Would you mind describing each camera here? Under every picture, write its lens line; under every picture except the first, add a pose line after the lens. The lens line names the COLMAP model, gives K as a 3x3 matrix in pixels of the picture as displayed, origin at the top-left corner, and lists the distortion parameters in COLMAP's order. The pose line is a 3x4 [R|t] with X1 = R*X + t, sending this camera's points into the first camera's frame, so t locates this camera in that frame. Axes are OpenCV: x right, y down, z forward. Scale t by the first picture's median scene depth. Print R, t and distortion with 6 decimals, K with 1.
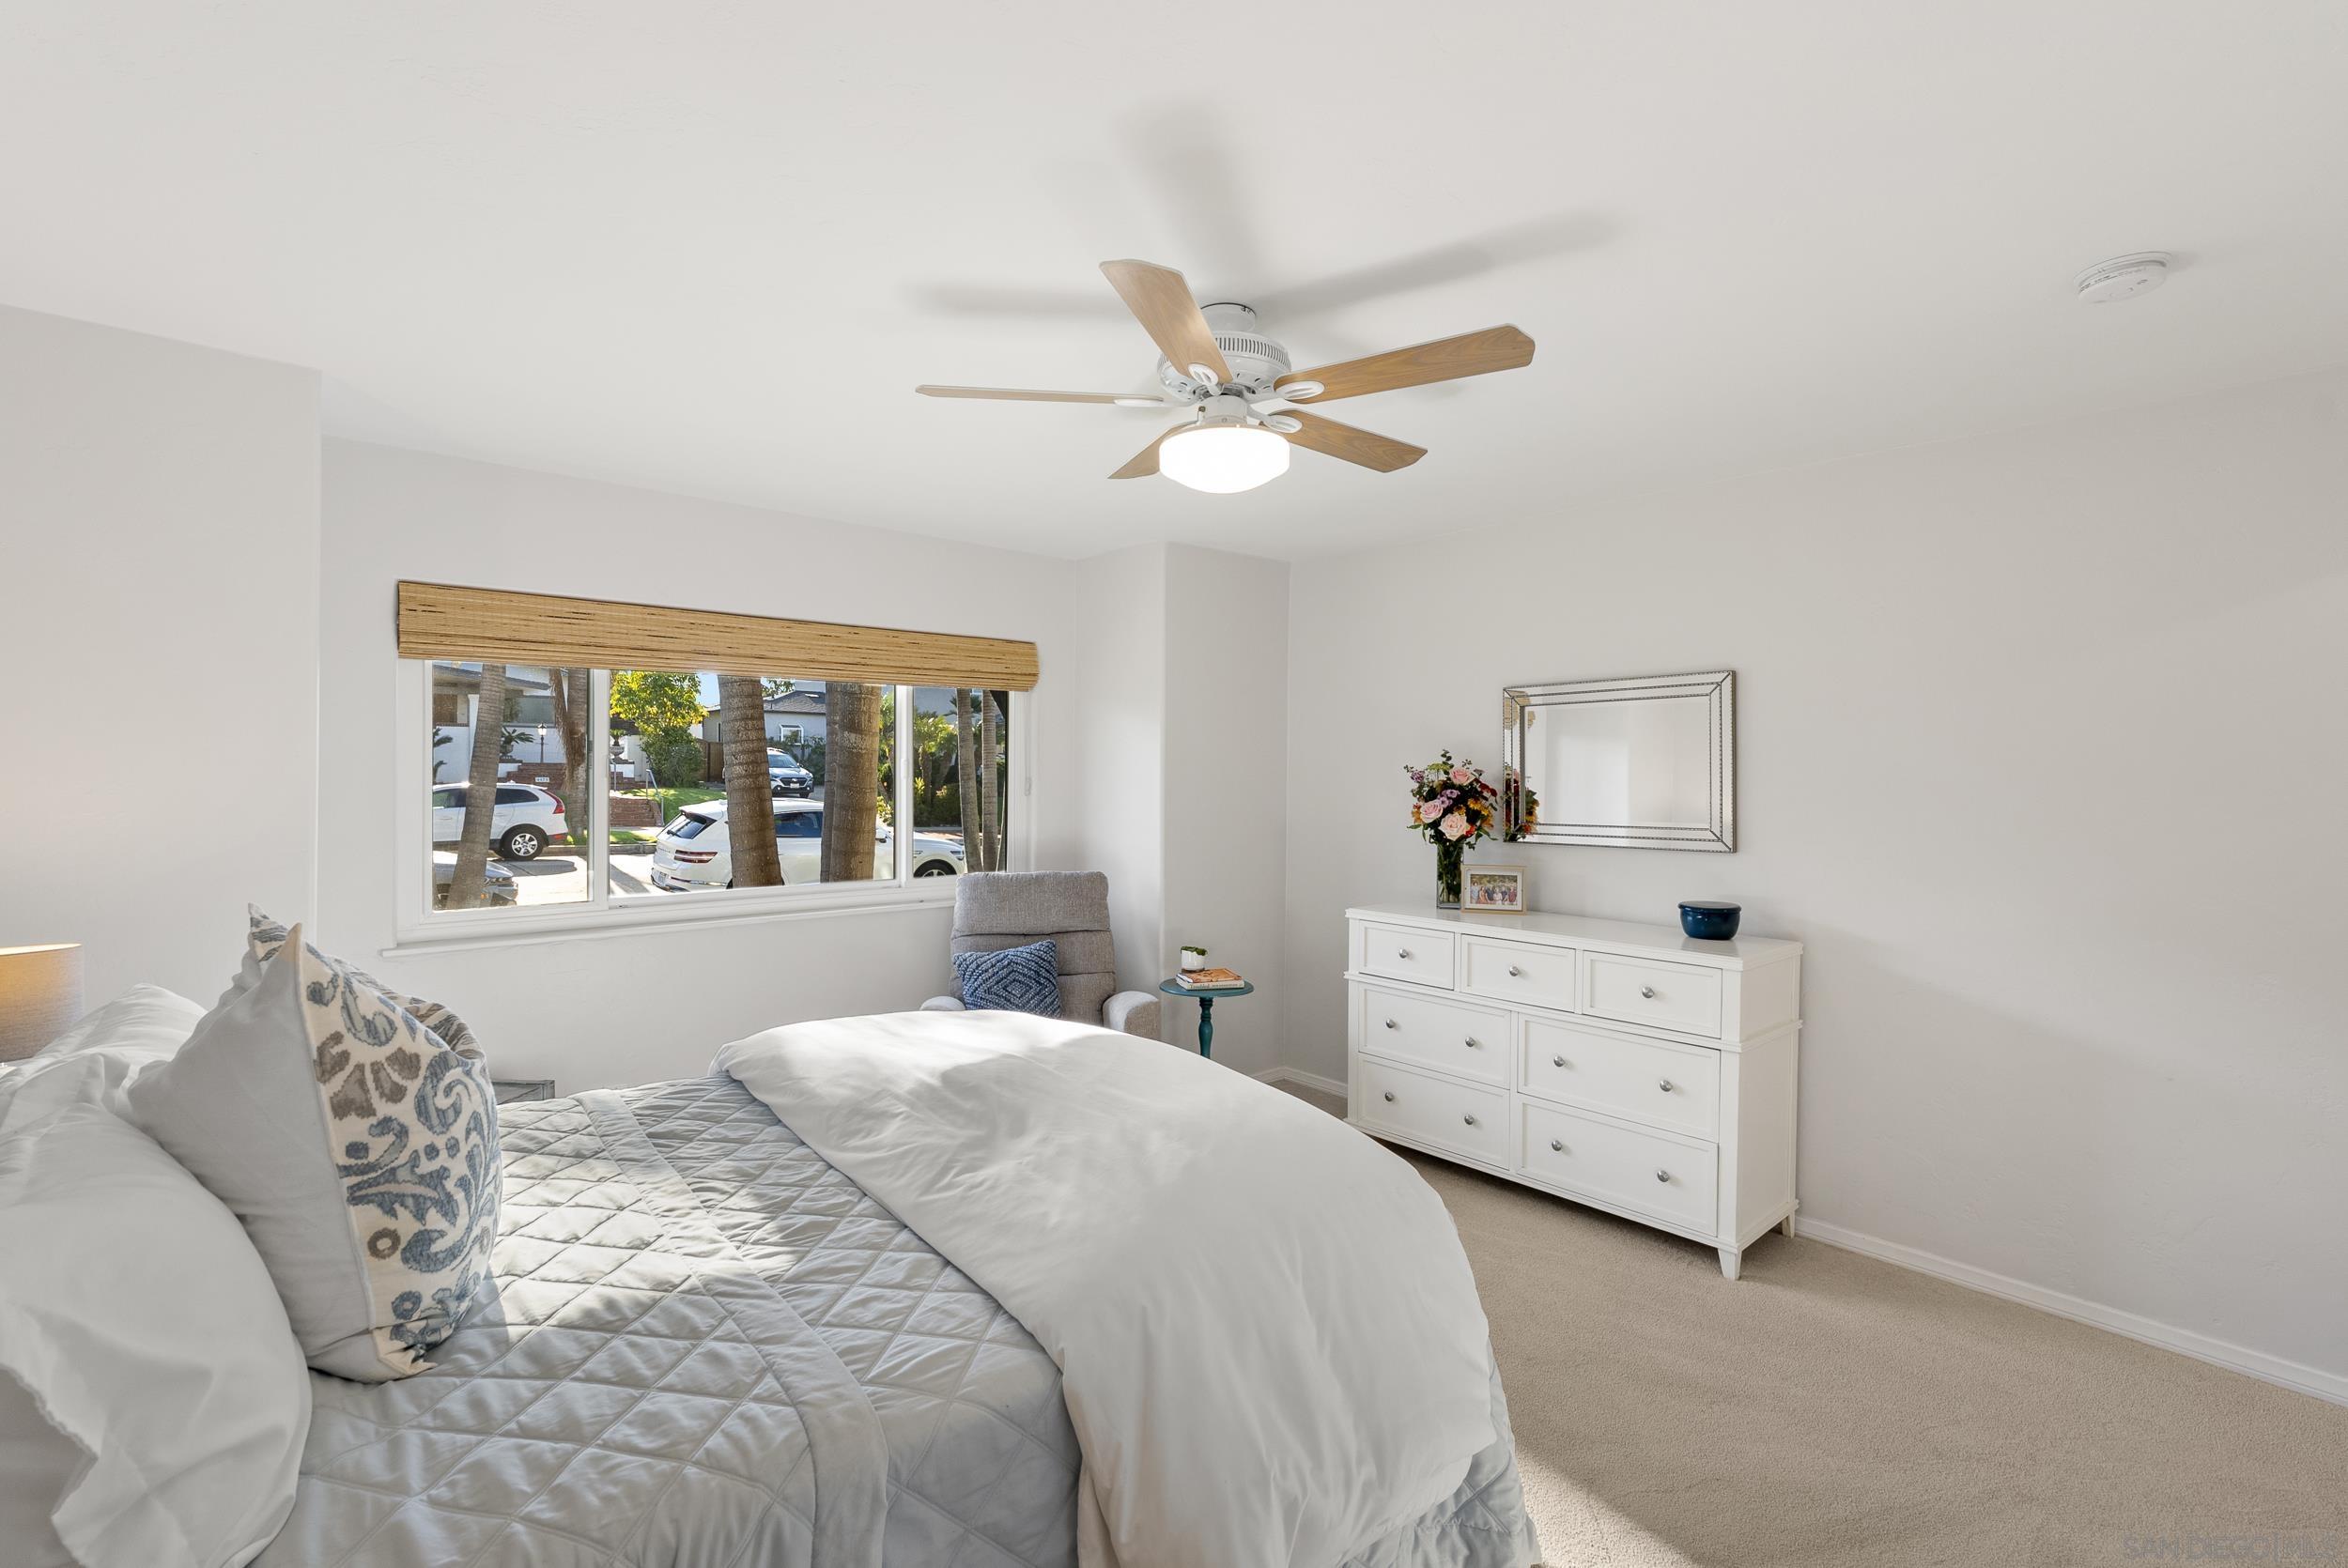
lens RADIAL K [[1058.8, 0, 1170.5], [0, 1058.8, 773.2], [0, 0, 1]] dist [-0.015115, 0.006094]
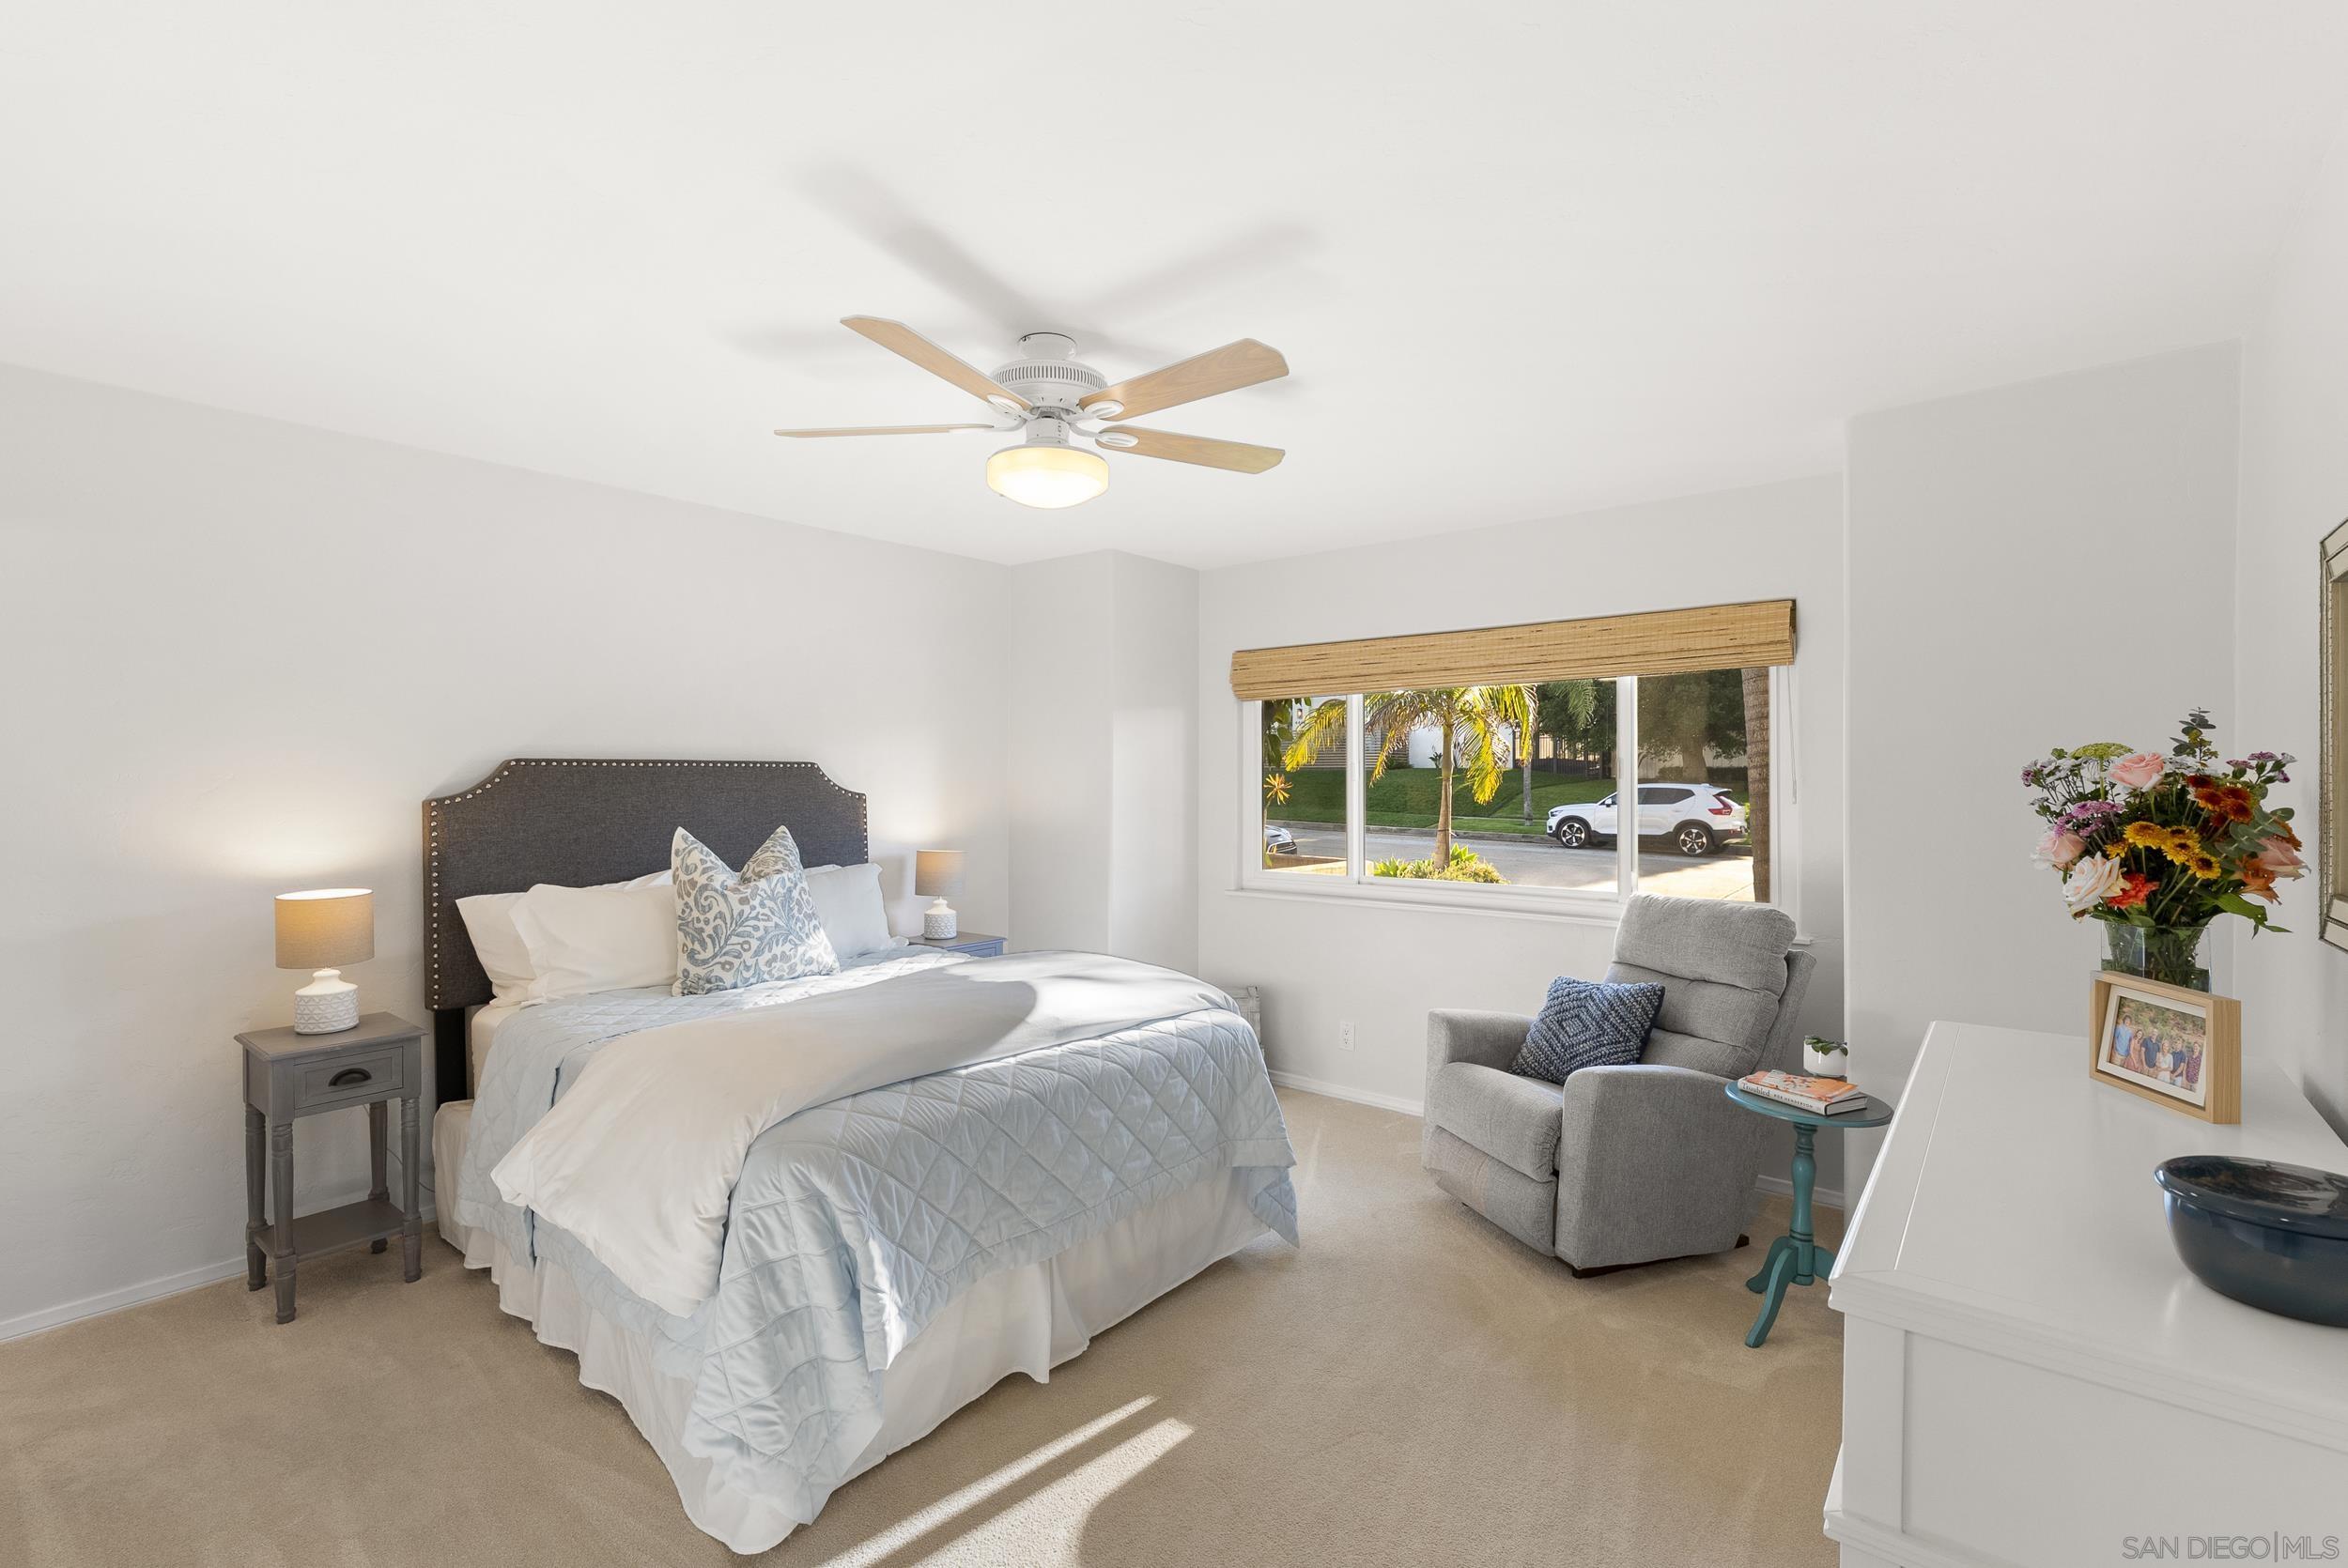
lens RADIAL K [[1058.8, 0, 1170.5], [0, 1058.8, 773.2], [0, 0, 1]] dist [-0.015115, 0.006094]
pose [[0.160992, -0.006528, -0.986934, 0.853433], [0.003248, 0.999976, -0.006085, 0.005395], [0.986950, -0.002226, 0.161009, 0.709600]]
